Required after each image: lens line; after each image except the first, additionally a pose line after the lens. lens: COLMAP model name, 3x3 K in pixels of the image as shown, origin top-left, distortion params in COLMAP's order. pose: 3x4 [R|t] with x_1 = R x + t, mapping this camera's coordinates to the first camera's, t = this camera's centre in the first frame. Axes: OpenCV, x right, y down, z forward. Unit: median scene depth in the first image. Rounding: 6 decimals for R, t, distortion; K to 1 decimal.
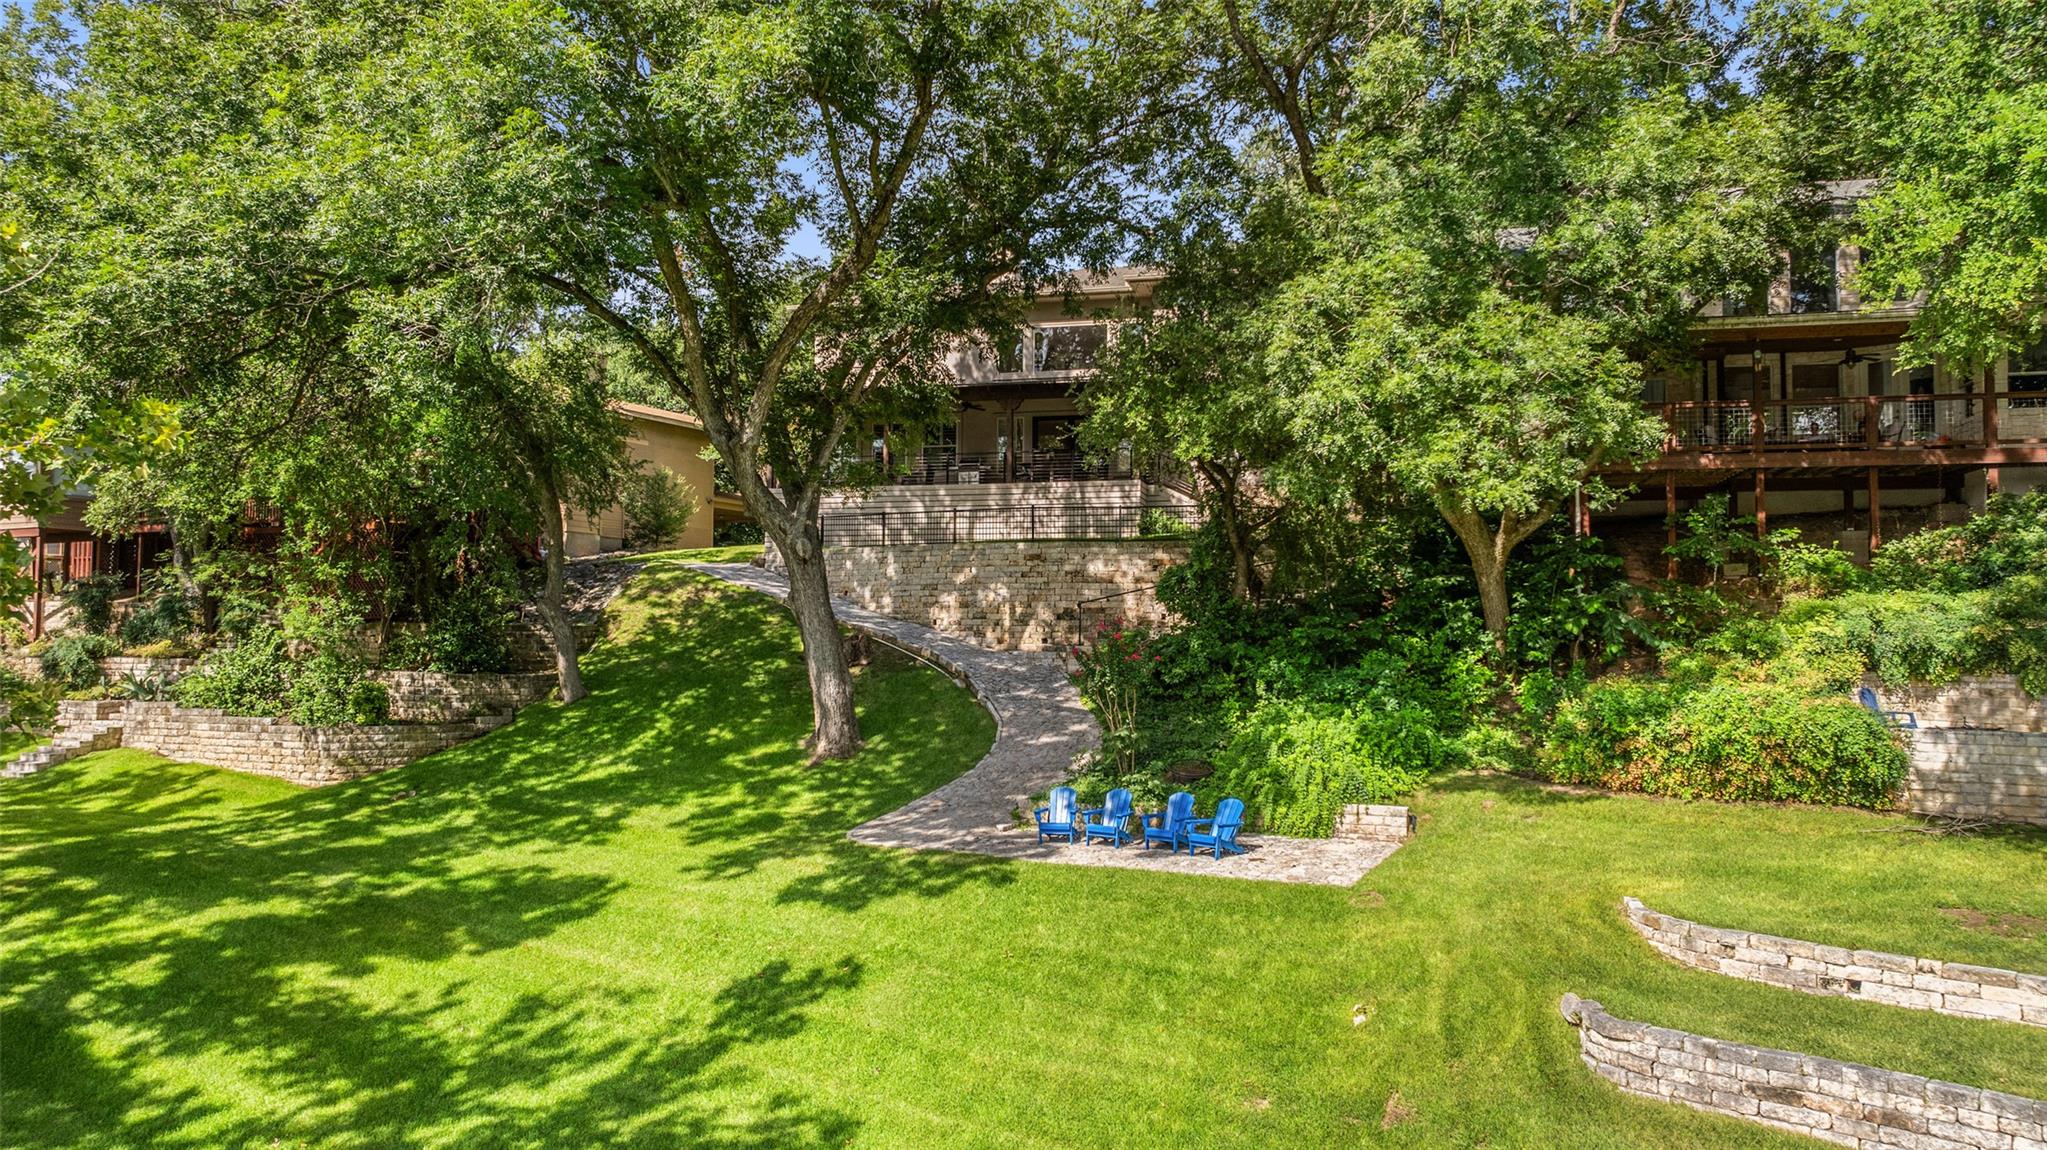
lens RADIAL K [[1450.4, 0, 1021.2], [0, 1450.4, 465.7], [0, 0, 1]] dist [0.000868, -0.006040]
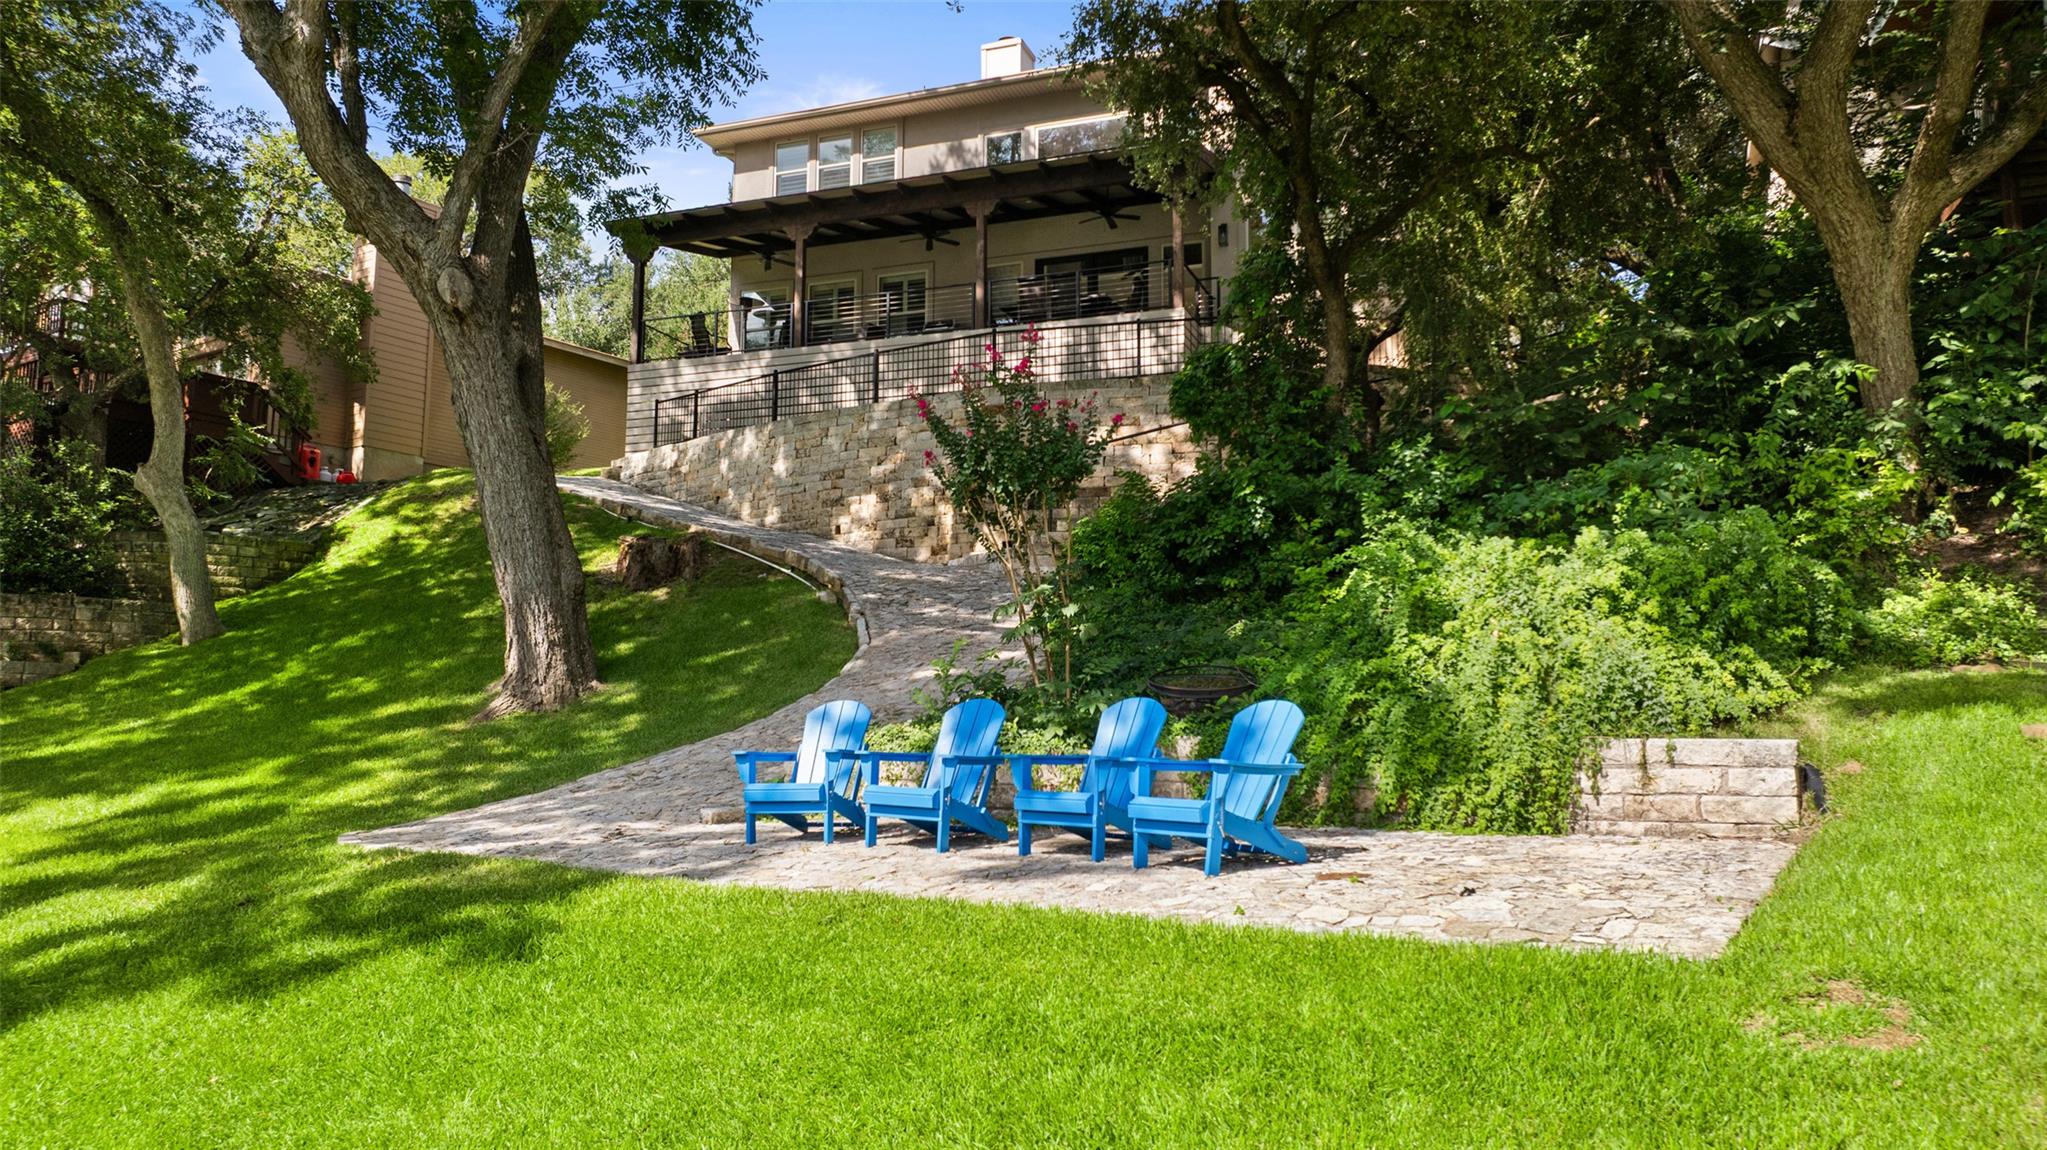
lens RADIAL K [[1448.7, 0, 1029.6], [0, 1448.7, 533.3], [0, 0, 1]] dist [-0.000806, -0.042224]
pose [[0.996071, -0.015585, -0.087176, 0.113326], [0.013852, 0.999695, -0.020443, 0.186054], [0.087468, 0.019155, 0.995983, 0.626548]]
